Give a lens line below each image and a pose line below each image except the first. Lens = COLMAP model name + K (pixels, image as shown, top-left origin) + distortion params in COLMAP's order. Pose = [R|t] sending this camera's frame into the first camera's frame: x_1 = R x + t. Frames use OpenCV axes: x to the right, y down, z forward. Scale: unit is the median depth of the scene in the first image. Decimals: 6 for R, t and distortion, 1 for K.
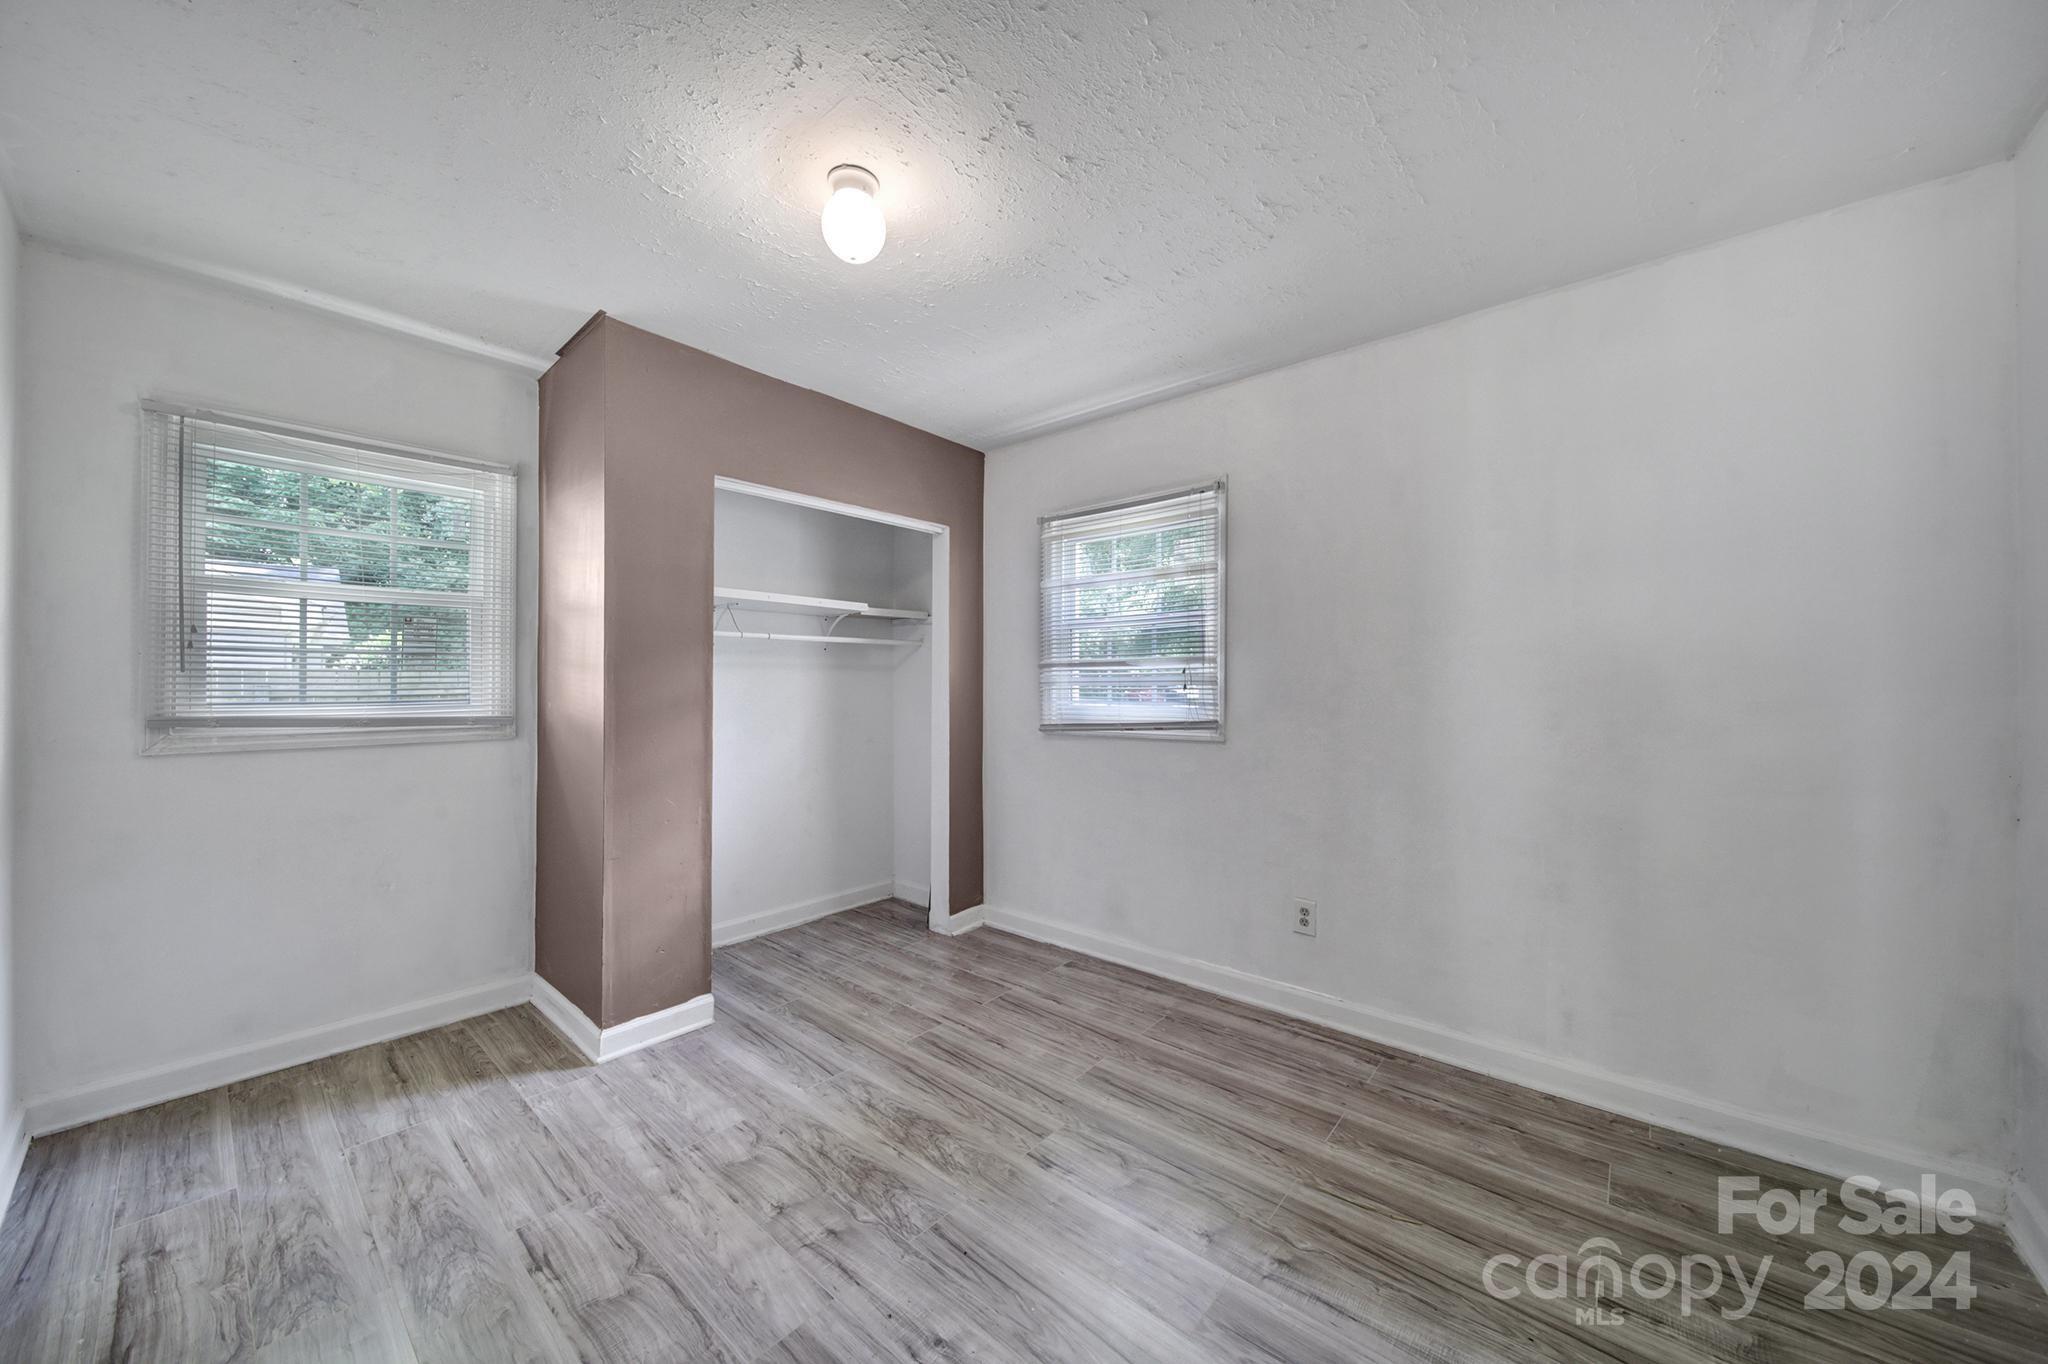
lens RADIAL K [[720.8, 0, 1011.9], [0, 720.8, 680.9], [0, 0, 1]] dist [-0.001624, -0.000725]
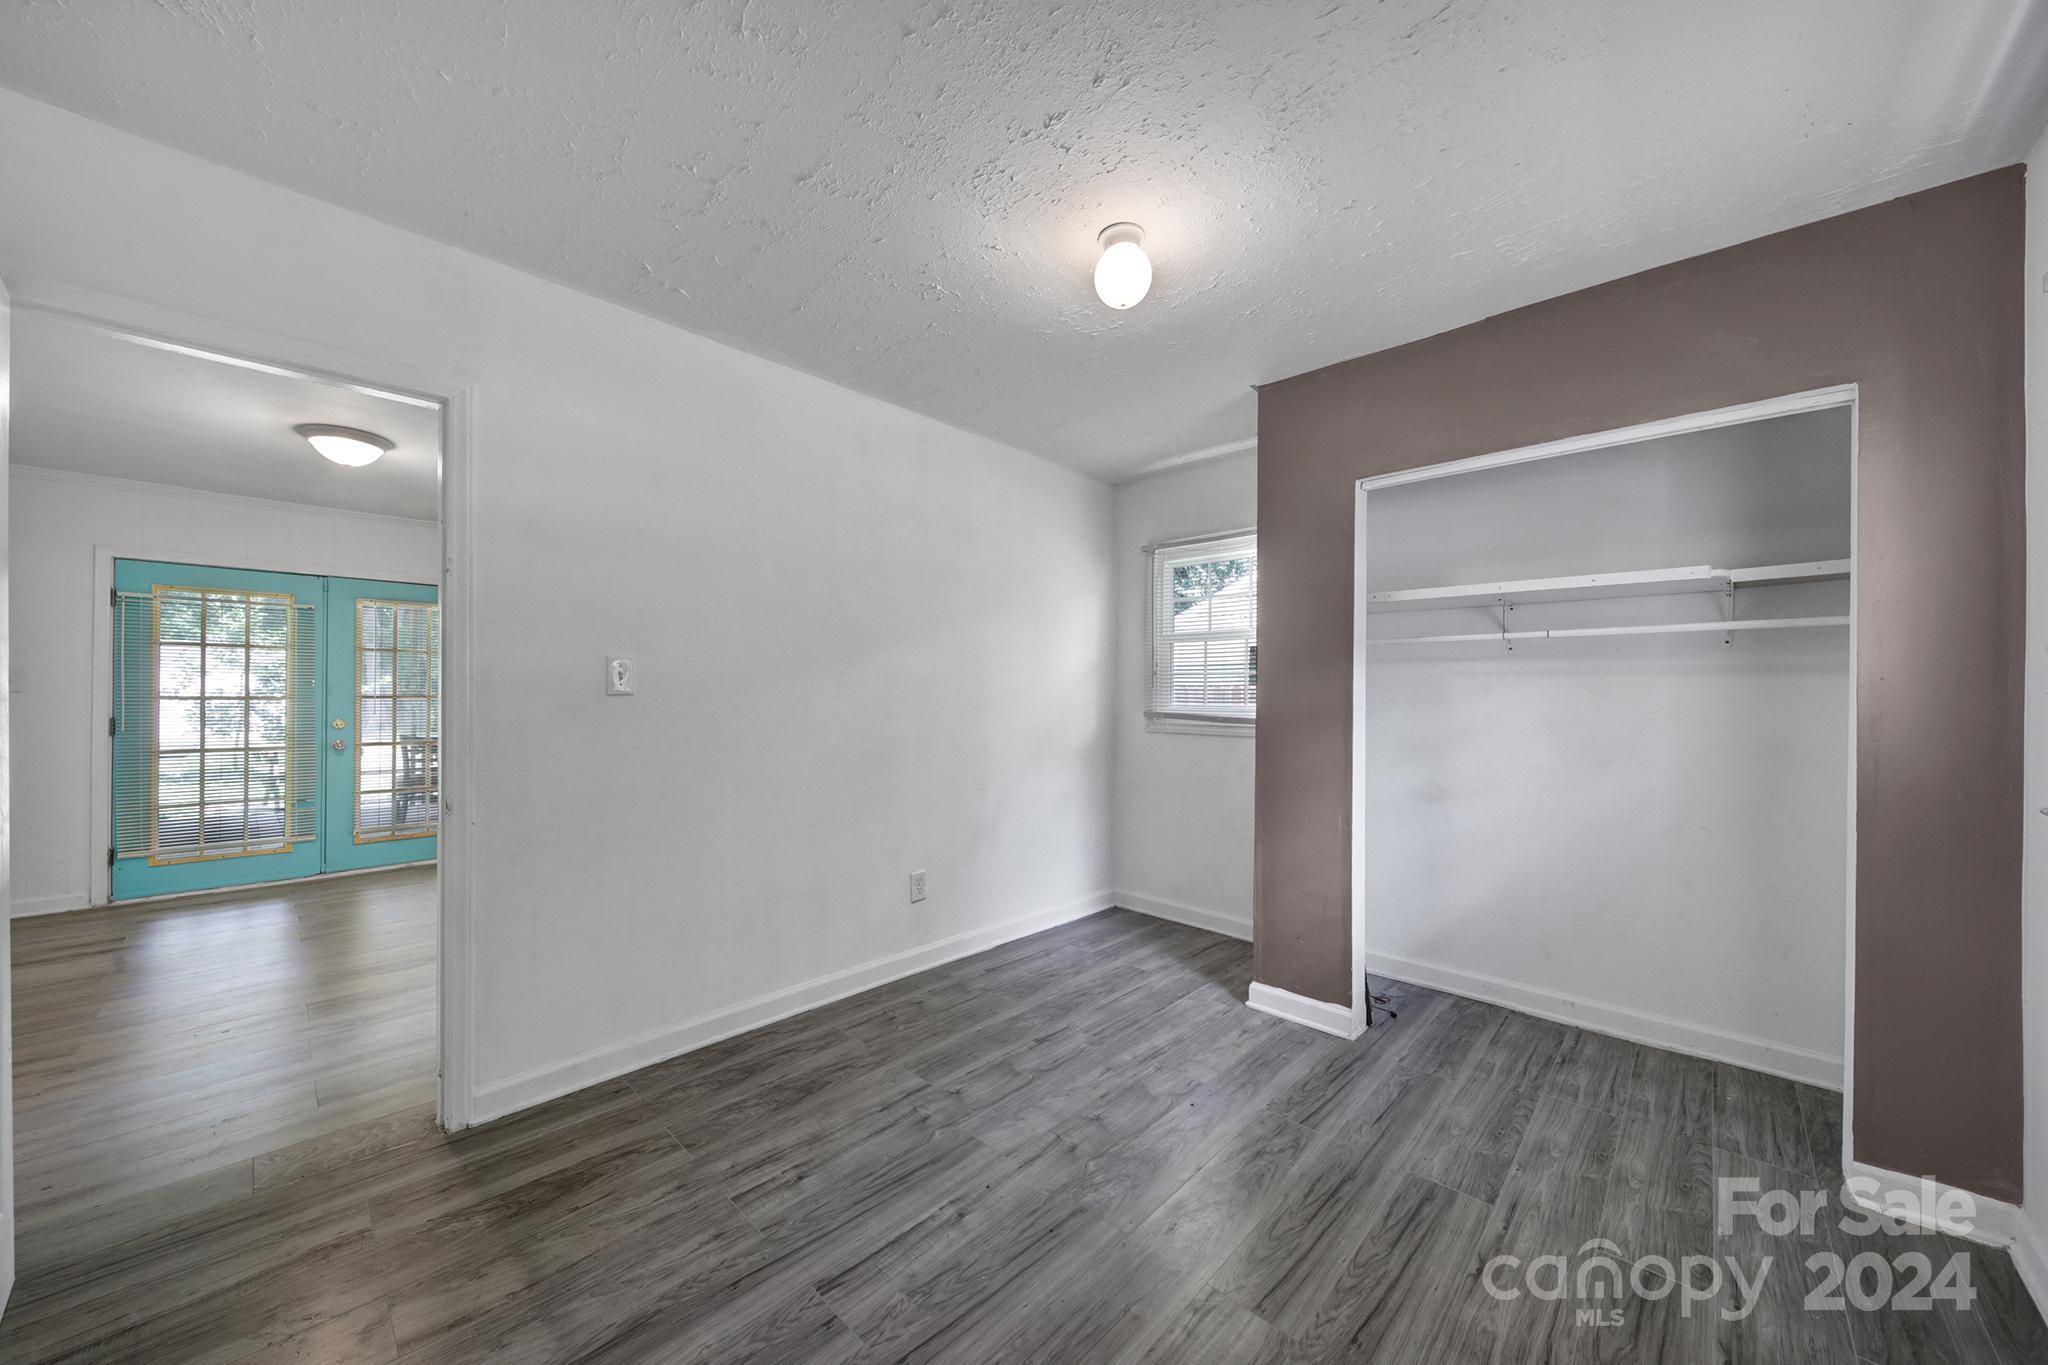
lens RADIAL K [[720.8, 0, 1012.3], [0, 720.8, 691.3], [0, 0, 1]] dist [-0.001624, -0.000725]
pose [[-0.053434, -0.005830, -0.998554, 0.721862], [-0.001758, 0.999982, -0.005744, 0.008623], [0.998570, 0.001449, -0.053444, 0.724406]]
